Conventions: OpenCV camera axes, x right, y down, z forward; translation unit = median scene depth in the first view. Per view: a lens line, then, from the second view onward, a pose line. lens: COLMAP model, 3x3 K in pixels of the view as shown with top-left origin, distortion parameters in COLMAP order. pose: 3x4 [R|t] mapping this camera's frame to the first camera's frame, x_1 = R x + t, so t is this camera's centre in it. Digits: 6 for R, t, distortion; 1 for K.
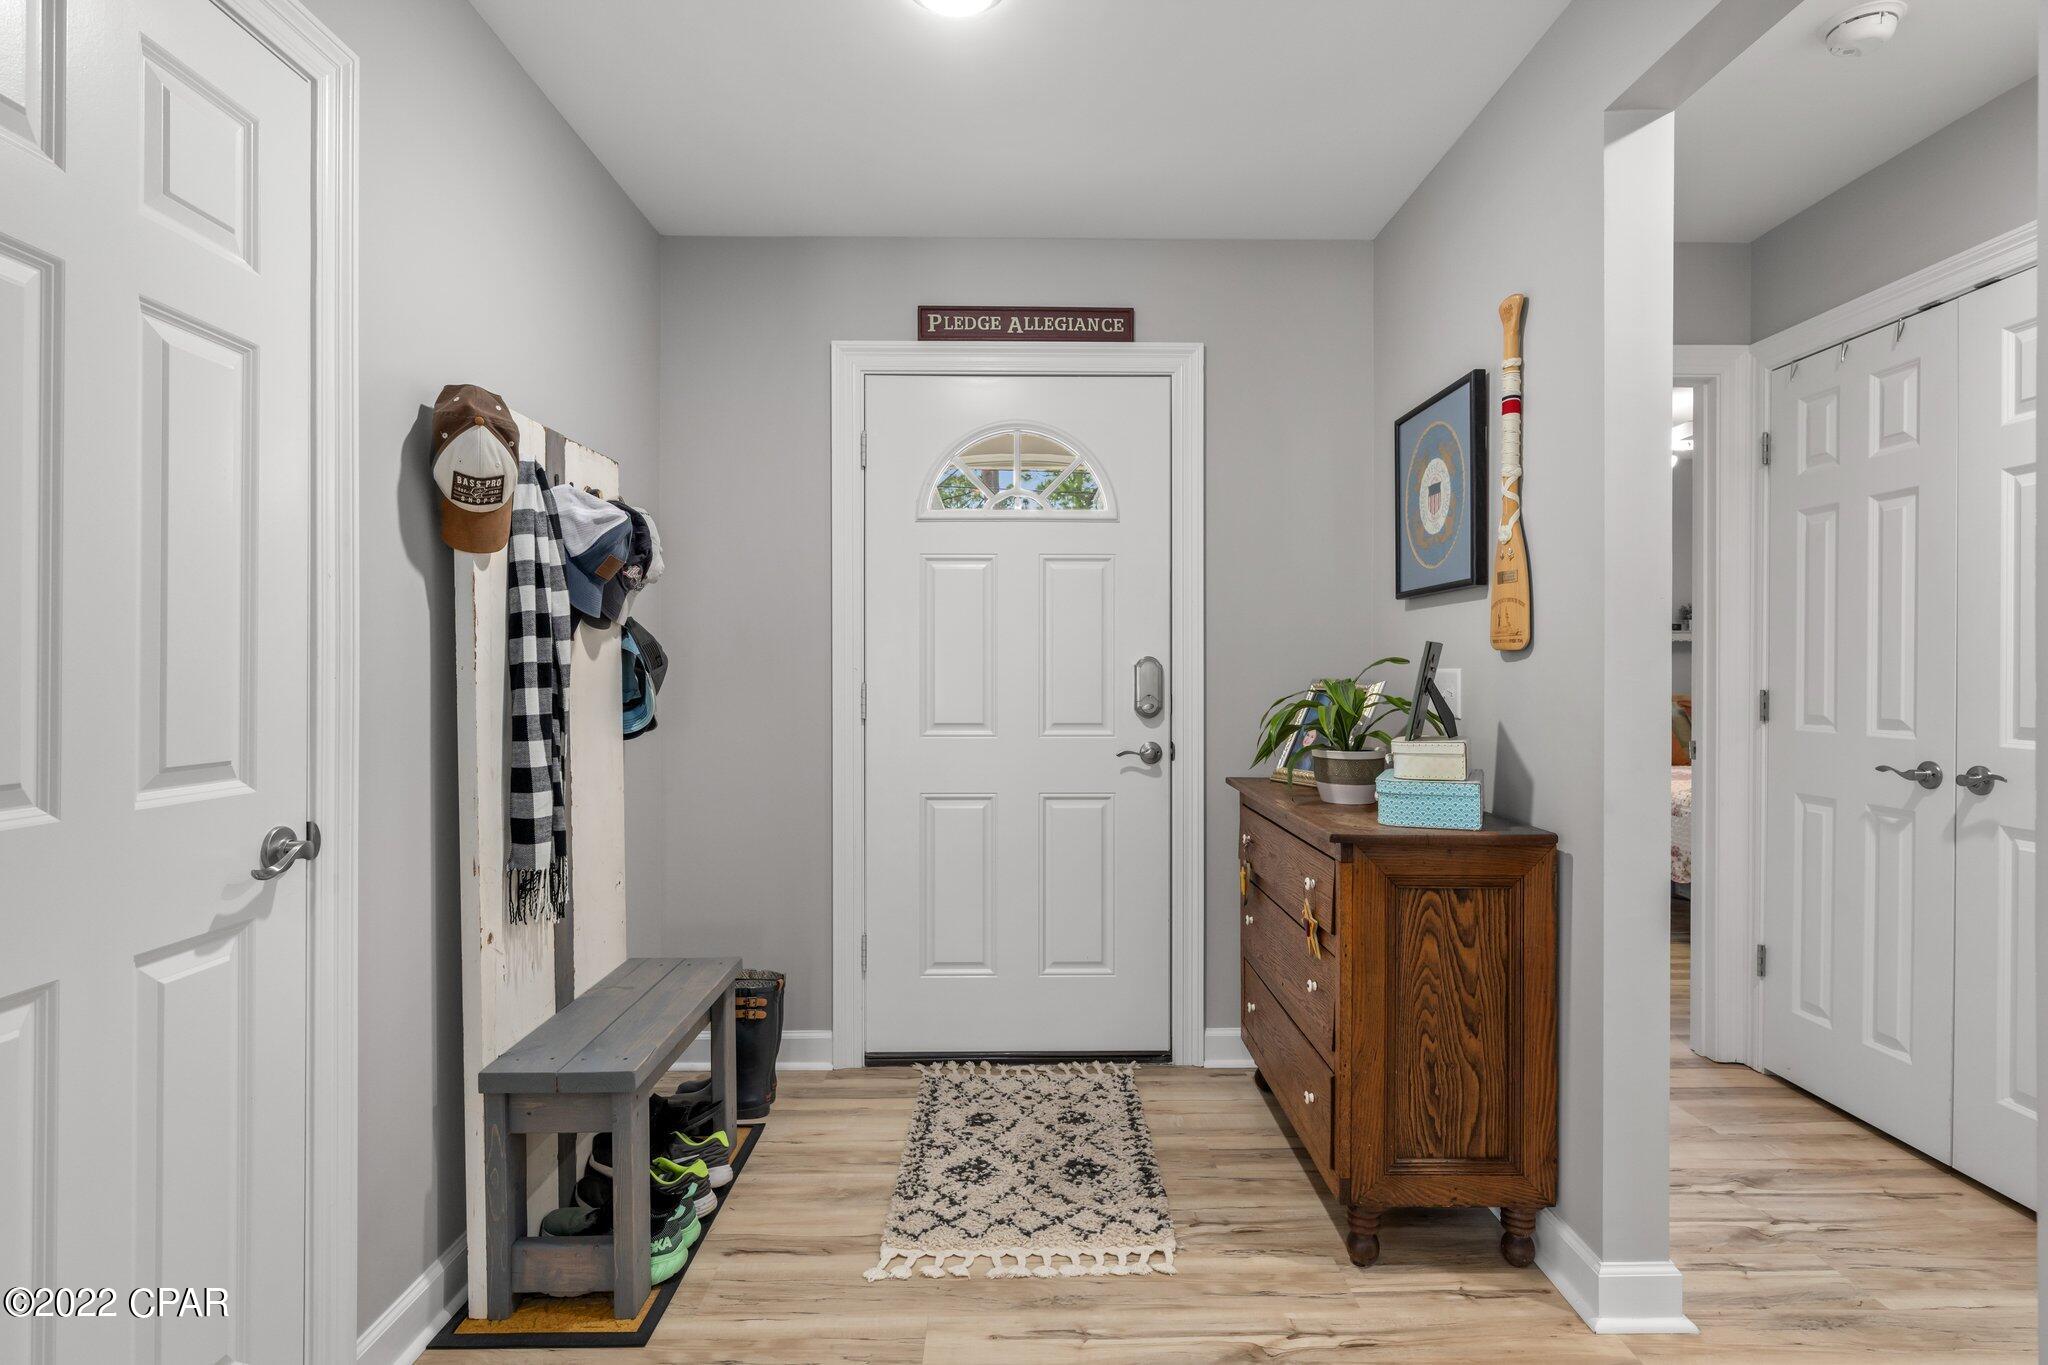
lens RADIAL K [[1083.7, 0, 1024.0], [0, 1083.7, 682.5], [0, 0, 1]] dist [0.001538, -0.000254]
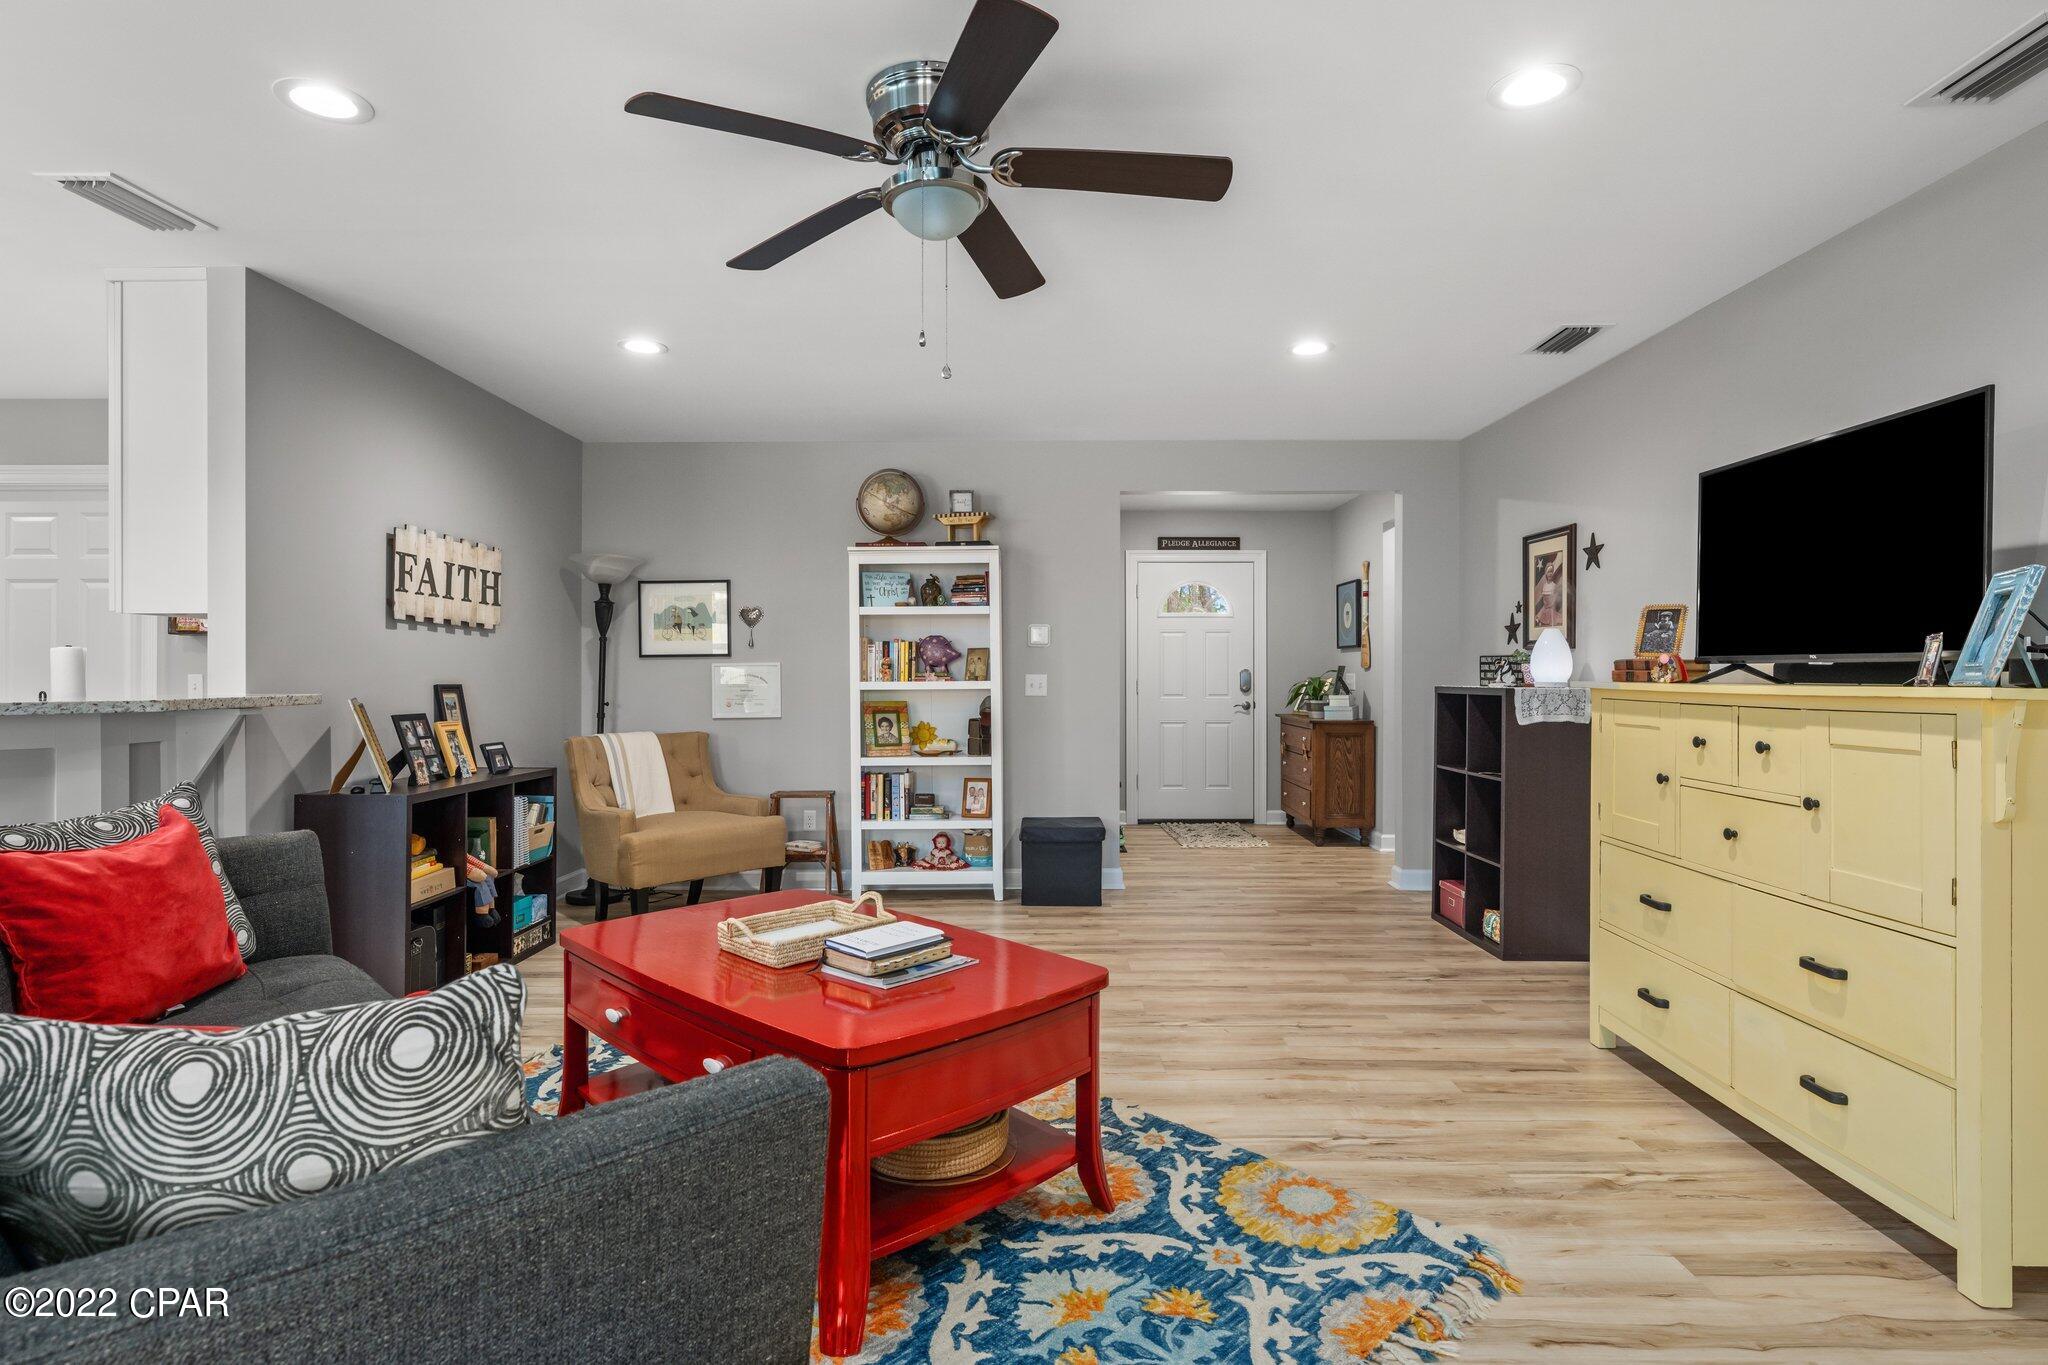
lens RADIAL K [[1083.7, 0, 1024.0], [0, 1083.7, 682.5], [0, 0, 1]] dist [0.001538, -0.000254]
pose [[0.999939, 0.001761, -0.010937, -0.538251], [-0.001804, 0.999990, -0.003988, 0.027523], [0.010930, 0.004007, 0.999932, -2.242494]]
